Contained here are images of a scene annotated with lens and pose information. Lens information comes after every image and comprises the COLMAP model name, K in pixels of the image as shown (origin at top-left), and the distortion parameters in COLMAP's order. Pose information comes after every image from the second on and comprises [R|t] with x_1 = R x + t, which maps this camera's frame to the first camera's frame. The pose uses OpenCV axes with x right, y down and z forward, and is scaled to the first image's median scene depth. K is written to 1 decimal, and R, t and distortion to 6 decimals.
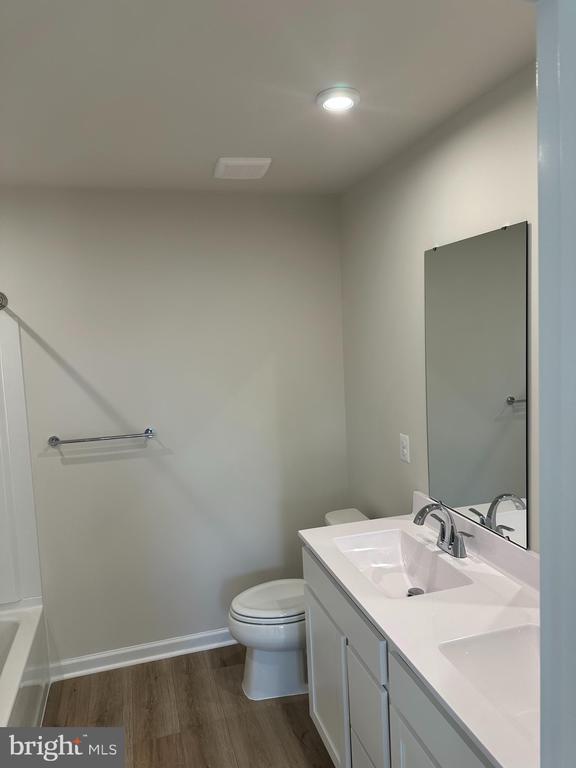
lens RADIAL K [[547.8, 0, 288.3], [0, 547.8, 383.8], [0, 0, 1]] dist [0.052856, -0.074242]
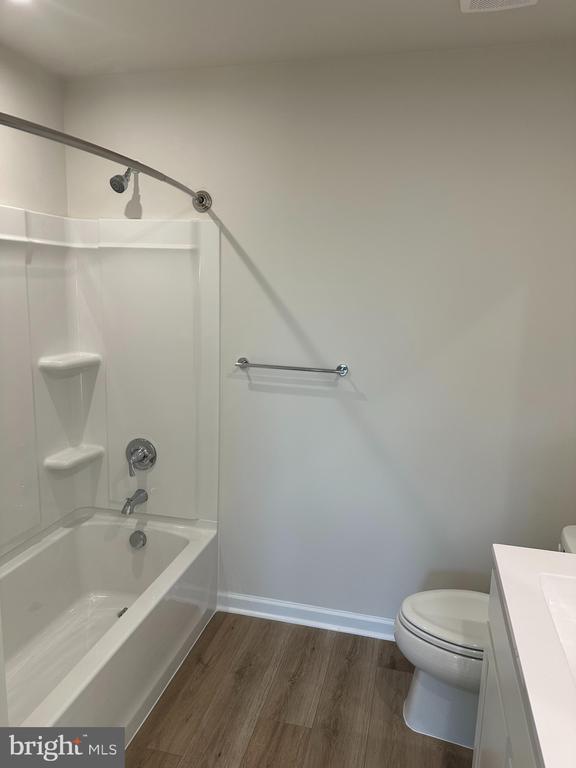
lens RADIAL K [[547.8, 0, 287.5], [0, 547.8, 381.4], [0, 0, 1]] dist [0.052856, -0.074242]
pose [[0.856450, 0.160403, -0.490678, 0.088540], [-0.116326, 0.986021, 0.119291, 0.017766], [0.502954, -0.045088, 0.863136, 0.256222]]
